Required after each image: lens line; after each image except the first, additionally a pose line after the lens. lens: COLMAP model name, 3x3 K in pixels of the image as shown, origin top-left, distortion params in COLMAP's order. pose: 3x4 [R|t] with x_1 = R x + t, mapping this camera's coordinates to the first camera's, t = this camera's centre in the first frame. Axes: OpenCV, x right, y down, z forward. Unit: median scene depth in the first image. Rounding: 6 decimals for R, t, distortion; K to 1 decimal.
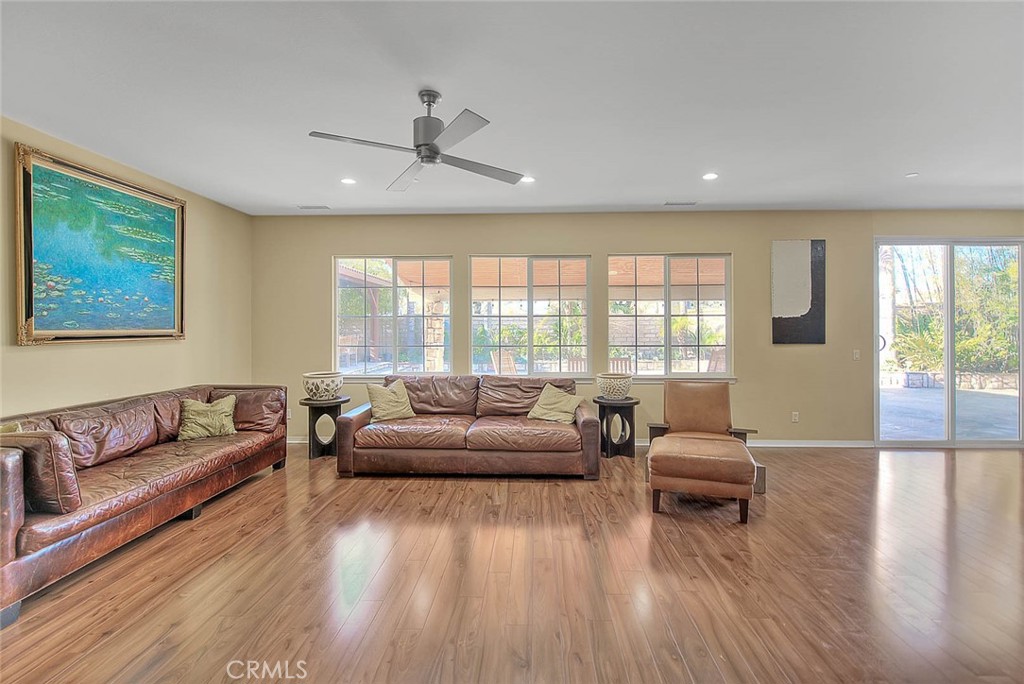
lens RADIAL K [[441.9, 0, 518.0], [0, 441.9, 332.5], [0, 0, 1]] dist [-0.001498, -0.000674]
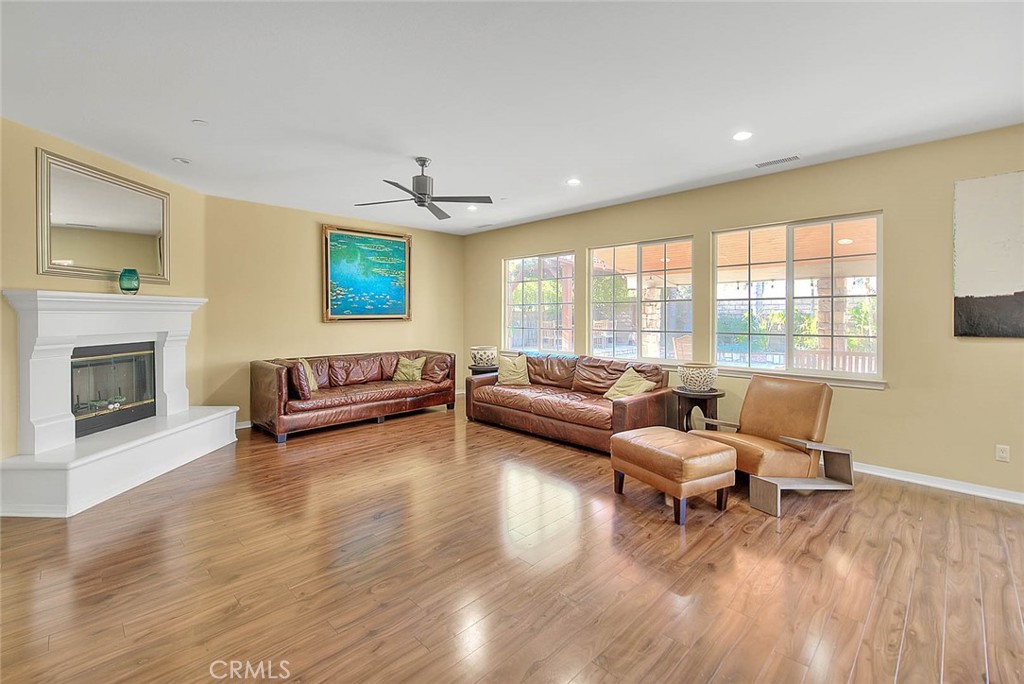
lens RADIAL K [[448.5, 0, 504.5], [0, 448.5, 320.4], [0, 0, 1]] dist [-0.000283, -0.000466]
pose [[0.722409, 0.008871, -0.691409, 0.639857], [-0.003472, 0.999952, 0.009203, -0.002700], [0.691457, -0.004248, 0.722405, 0.048809]]
